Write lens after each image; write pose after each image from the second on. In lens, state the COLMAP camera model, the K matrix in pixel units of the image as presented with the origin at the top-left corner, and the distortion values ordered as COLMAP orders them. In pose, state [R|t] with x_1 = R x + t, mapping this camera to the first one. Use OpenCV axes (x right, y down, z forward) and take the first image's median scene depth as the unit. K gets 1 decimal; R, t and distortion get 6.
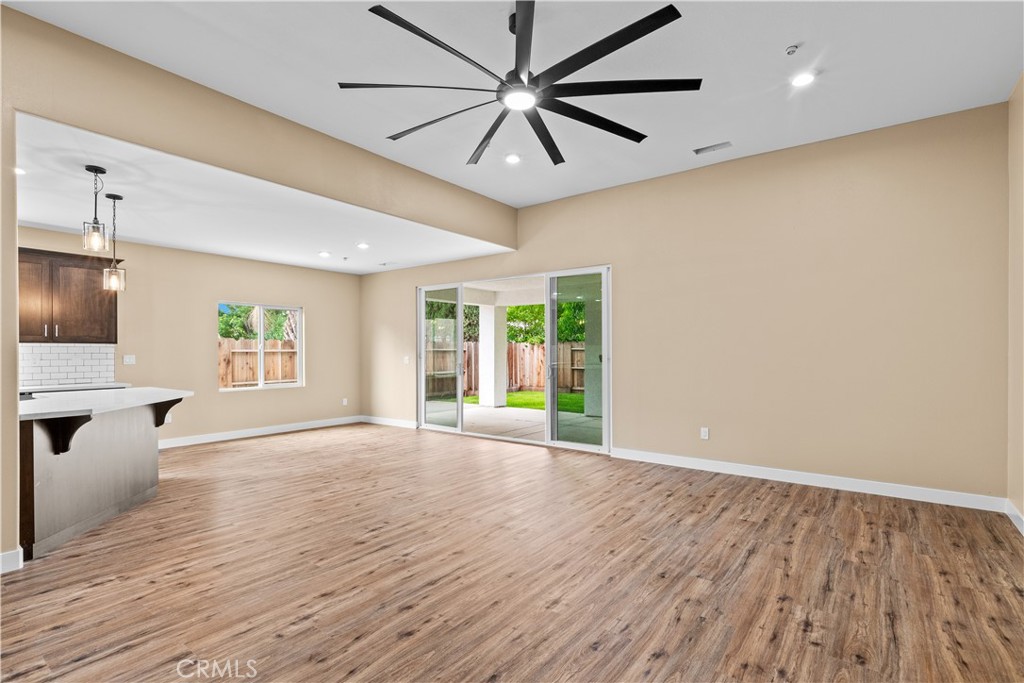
lens RADIAL K [[490.0, 0, 515.0], [0, 490.0, 350.7], [0, 0, 1]] dist [-0.001584, 0.000936]
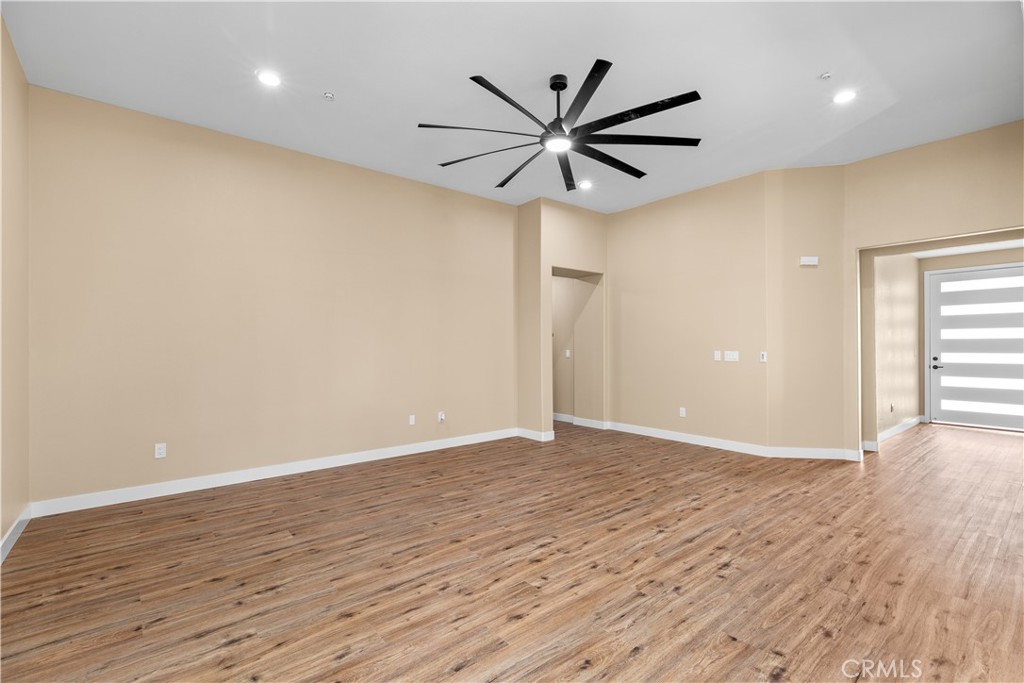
lens RADIAL K [[459.6, 0, 509.9], [0, 459.6, 345.2], [0, 0, 1]] dist [0.006216, -0.000755]
pose [[-0.970452, 0.004277, 0.241257, -0.103201], [0.004062, 0.999991, -0.001390, 0.001758], [-0.241261, -0.000369, -0.970460, 1.476058]]
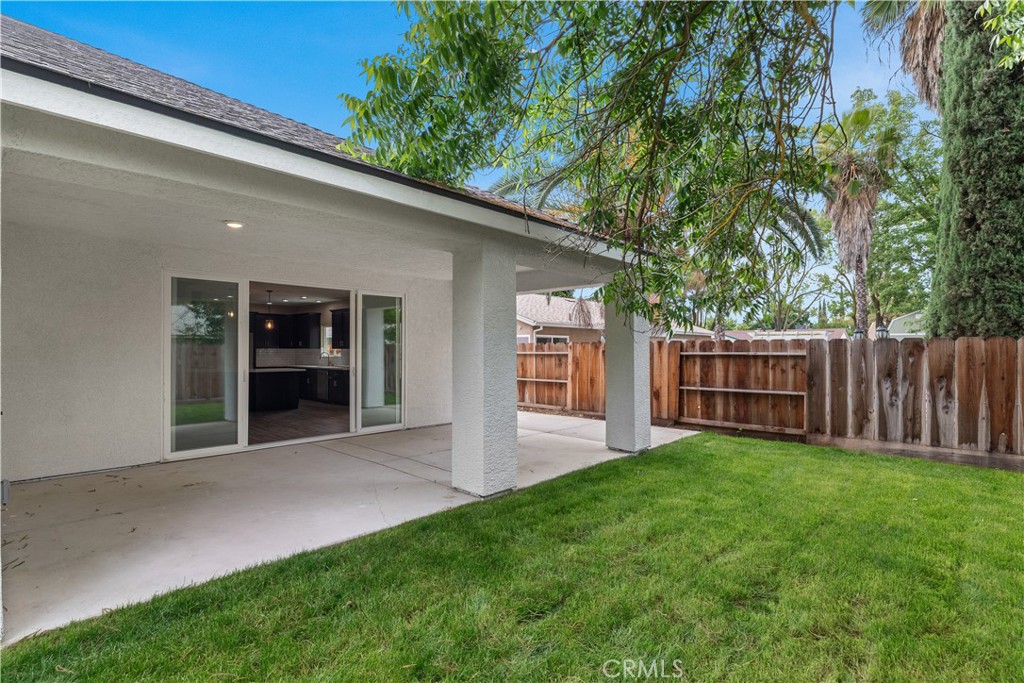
lens RADIAL K [[490.0, 0, 511.4], [0, 490.0, 348.2], [0, 0, 1]] dist [-0.001584, 0.000936]
pose [[-0.111972, -0.002492, -0.993708, 1.566682], [-0.003047, 0.999993, -0.002164, -0.021105], [0.993707, 0.002786, -0.111979, 2.537561]]
